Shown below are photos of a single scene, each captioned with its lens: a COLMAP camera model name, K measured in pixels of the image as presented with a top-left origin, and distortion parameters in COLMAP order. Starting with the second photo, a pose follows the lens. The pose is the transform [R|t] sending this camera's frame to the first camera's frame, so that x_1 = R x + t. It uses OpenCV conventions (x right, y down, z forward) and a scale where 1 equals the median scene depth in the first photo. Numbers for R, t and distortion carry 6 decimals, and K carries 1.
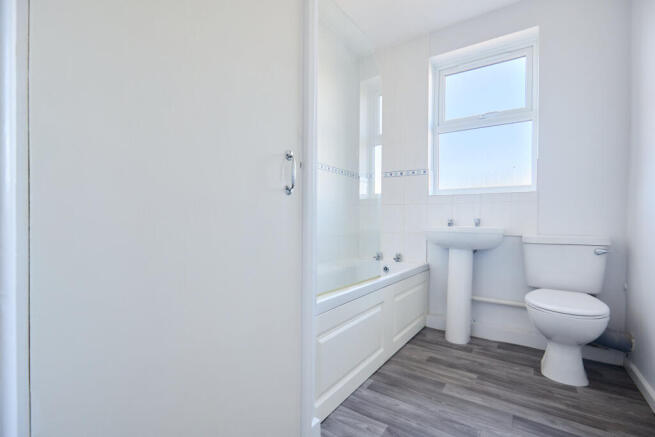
lens RADIAL K [[297.6, 0, 326.3], [0, 297.6, 220.8], [0, 0, 1]] dist [-0.000886, -0.001883]
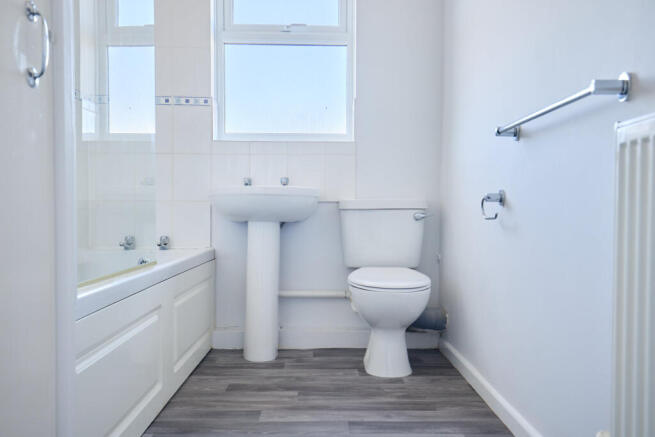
lens RADIAL K [[524.0, 0, 327.6], [0, 524.0, 219.2], [0, 0, 1]] dist [0.015757, 0.015787]
pose [[0.809101, -0.018296, 0.587384, -0.140665], [0.002365, 0.999609, 0.027879, 0.064370], [-0.587664, -0.021168, 0.808828, -0.039264]]
